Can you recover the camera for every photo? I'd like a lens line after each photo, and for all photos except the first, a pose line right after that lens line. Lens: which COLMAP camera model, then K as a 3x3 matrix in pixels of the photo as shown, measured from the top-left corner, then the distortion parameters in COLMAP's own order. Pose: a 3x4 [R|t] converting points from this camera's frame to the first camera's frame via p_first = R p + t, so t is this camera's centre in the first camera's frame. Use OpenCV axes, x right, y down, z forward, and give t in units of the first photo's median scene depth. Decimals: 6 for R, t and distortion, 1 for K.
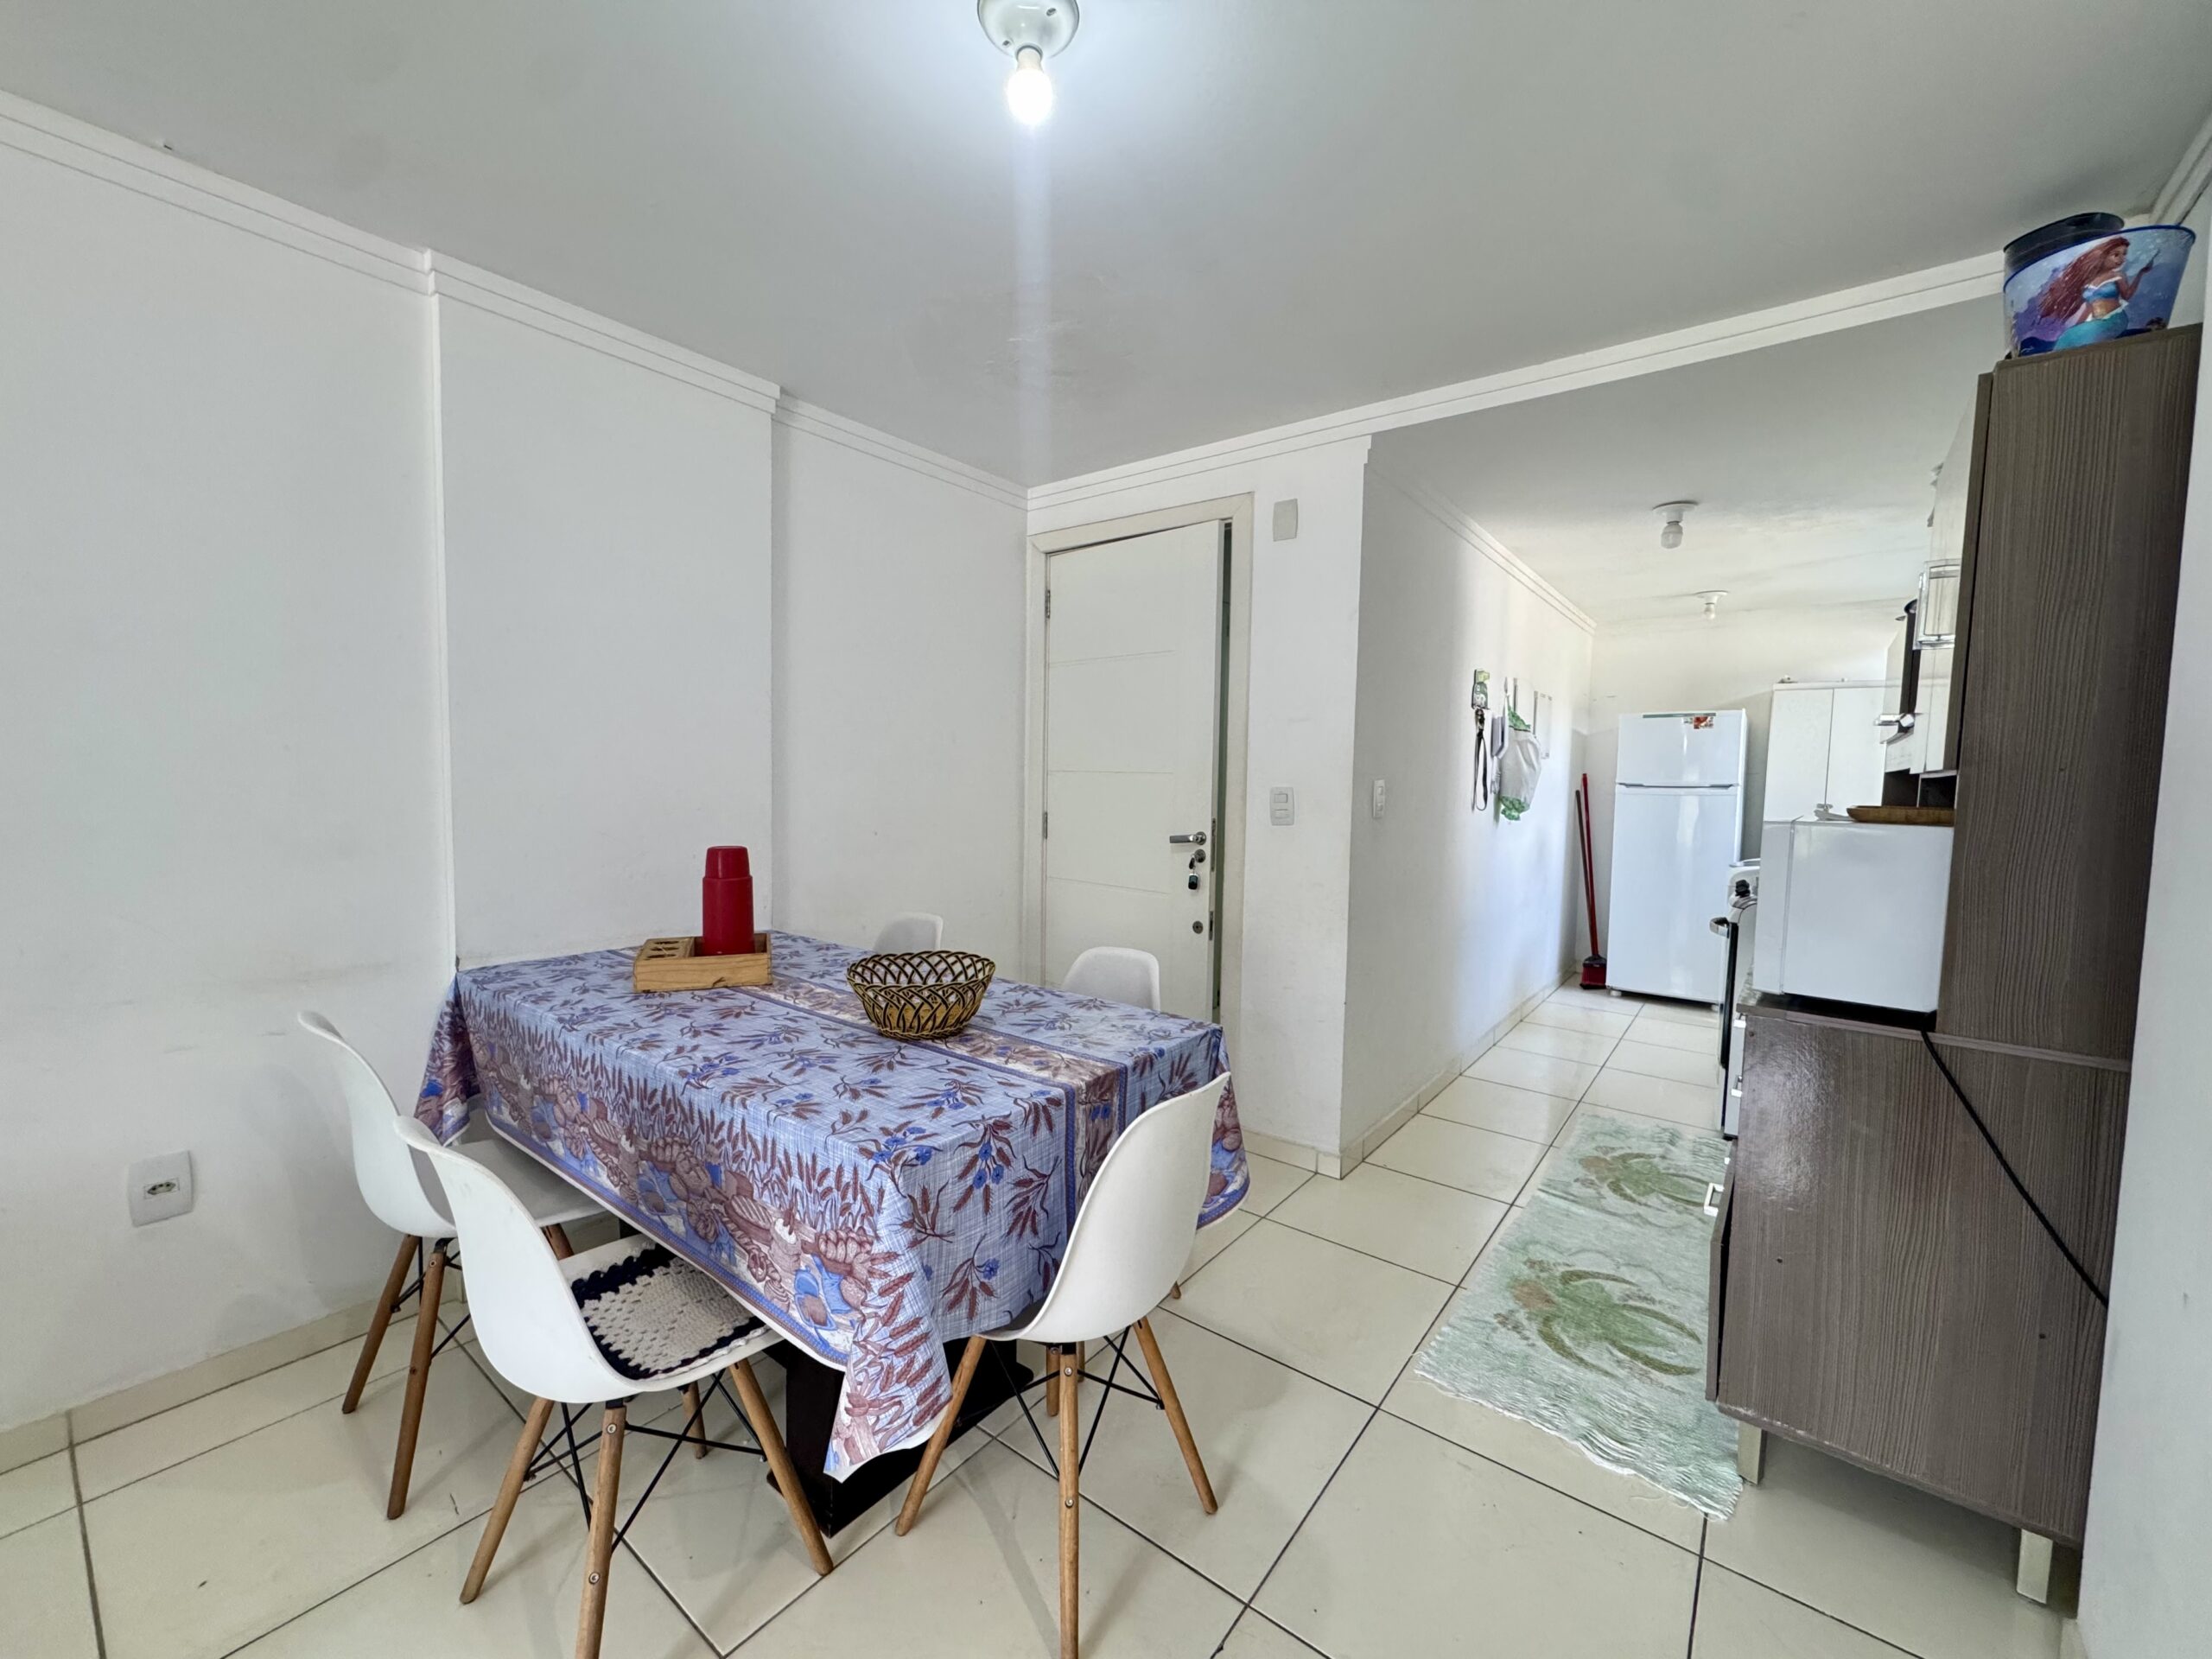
lens RADIAL K [[885.8, 0, 1105.0], [0, 885.8, 833.3], [0, 0, 1]] dist [-0.000475, -0.000383]
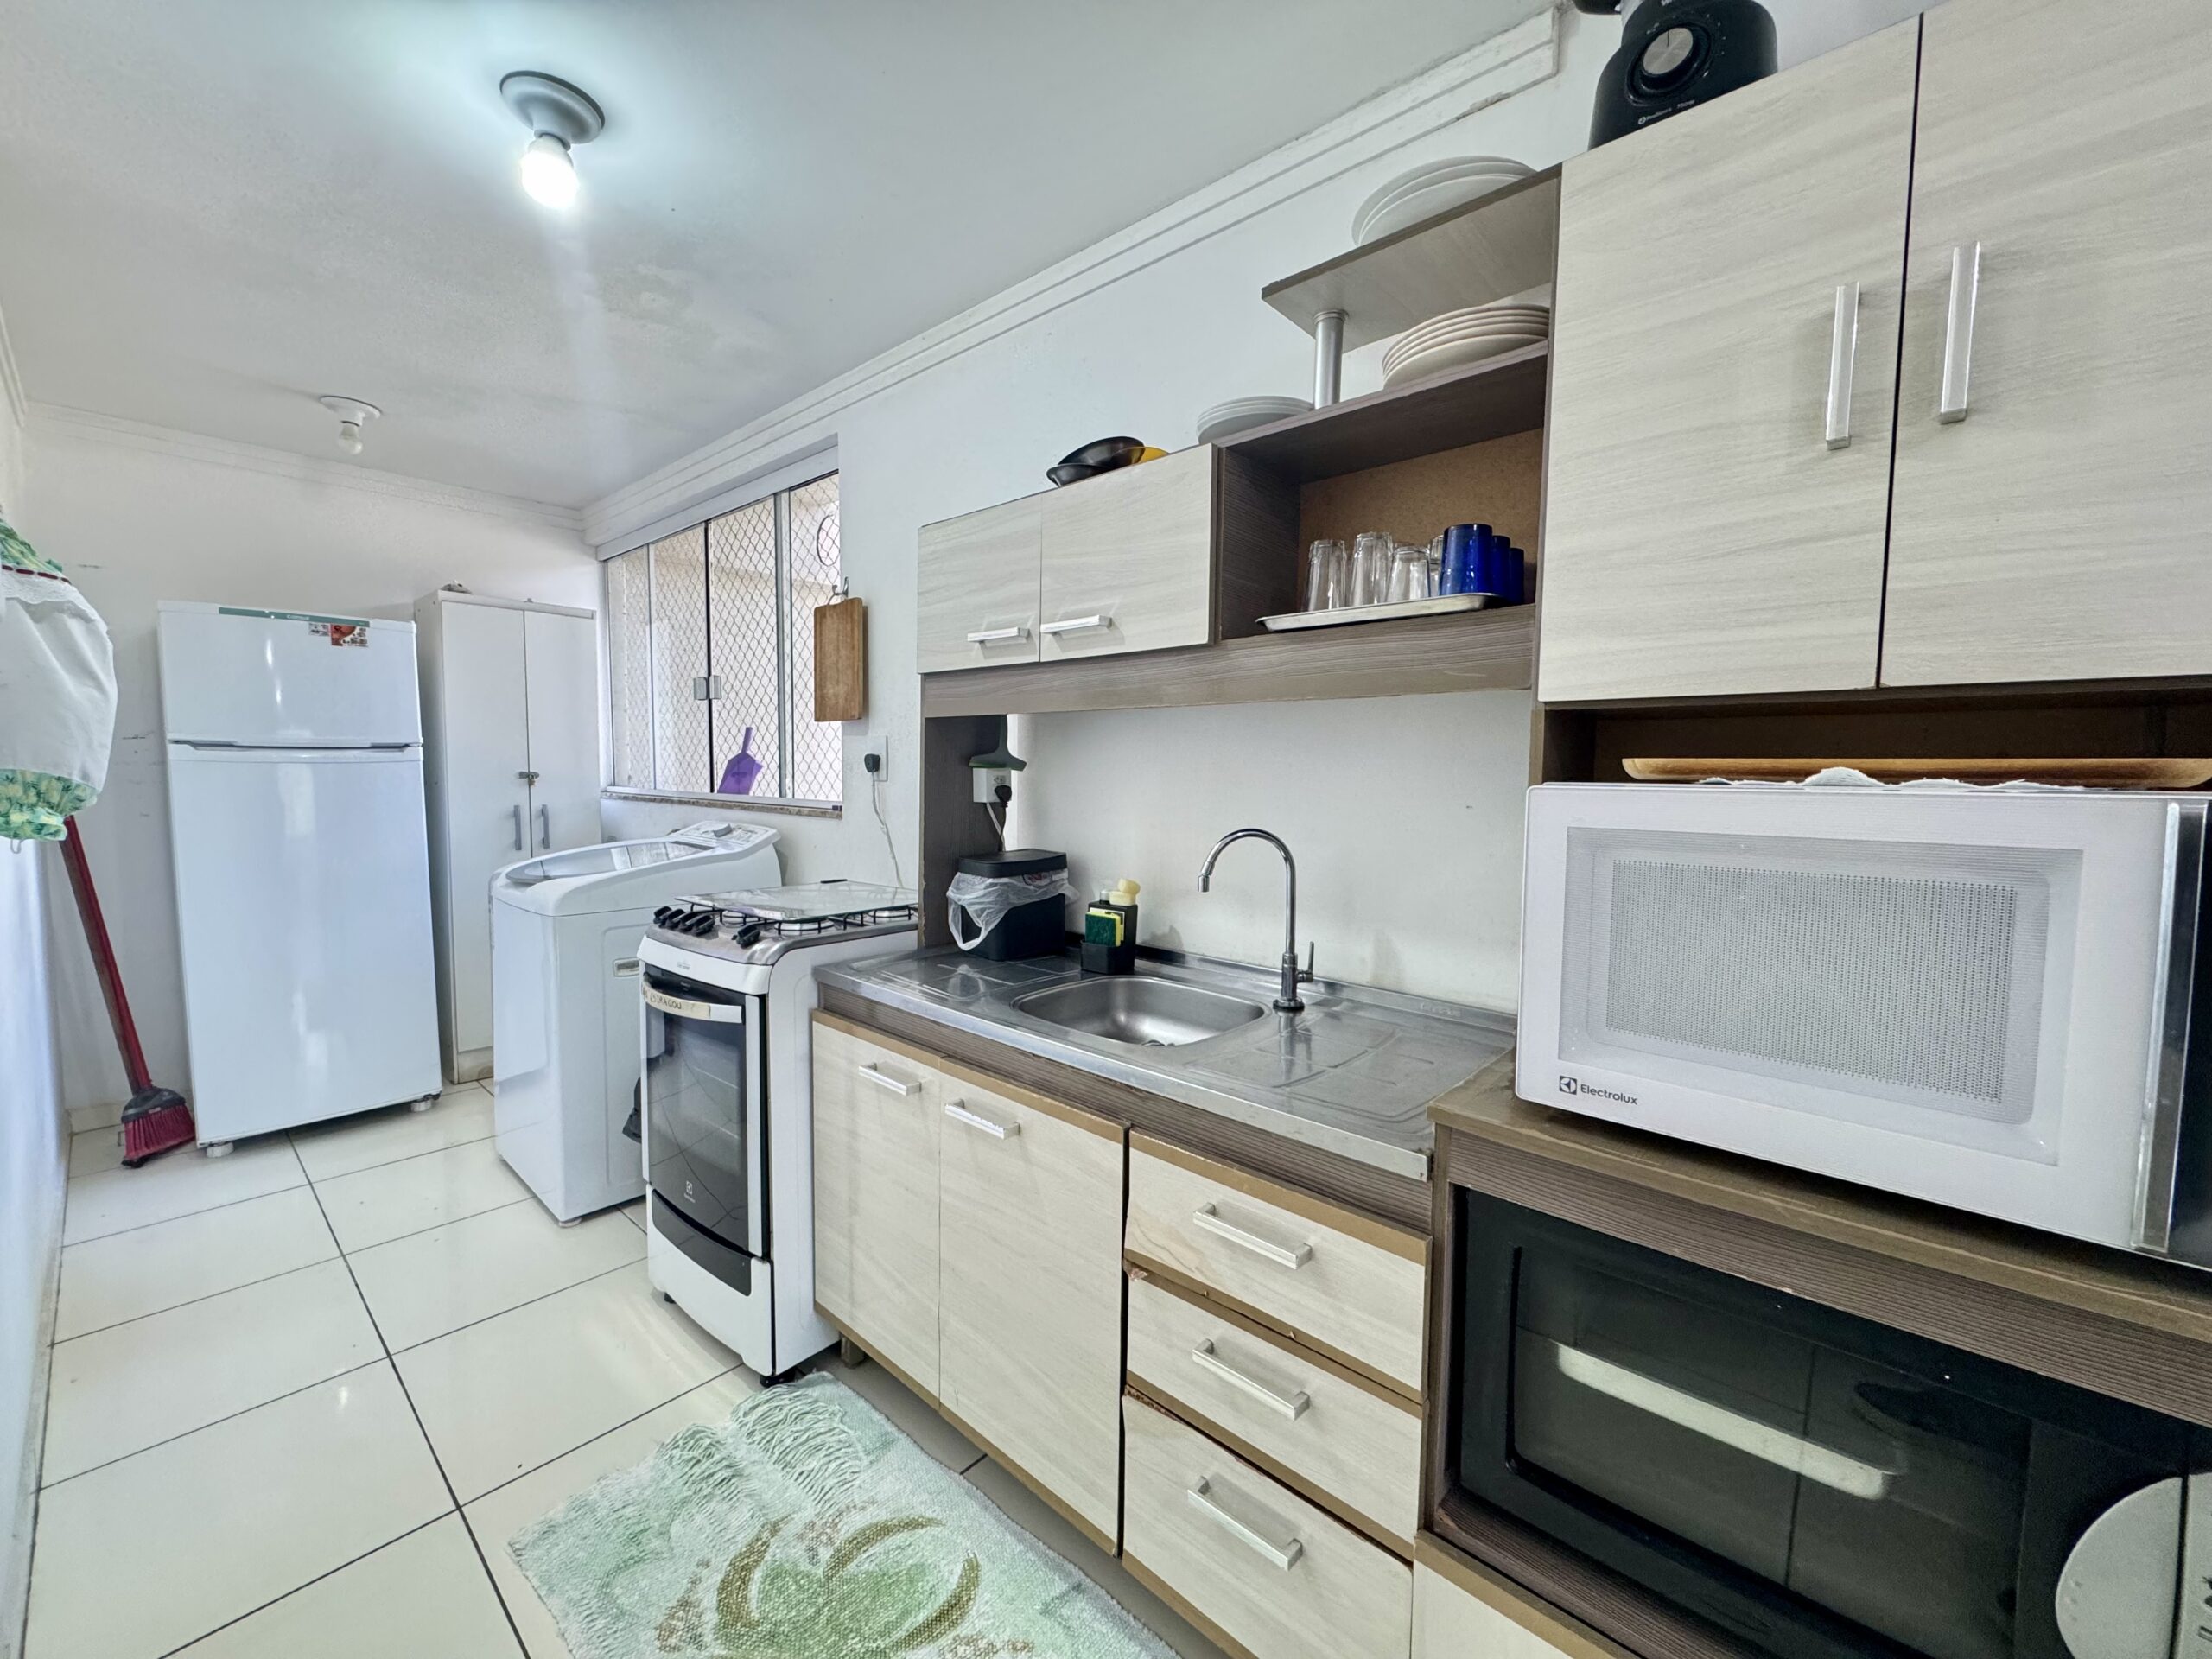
lens RADIAL K [[885.8, 0, 1104.9], [0, 885.8, 824.5], [0, 0, 1]] dist [-0.000475, -0.000383]
pose [[0.070089, -0.086309, 0.993800, 0.127841], [0.057930, 0.994921, 0.082320, -0.021914], [-0.995857, 0.051801, 0.074733, 0.473020]]
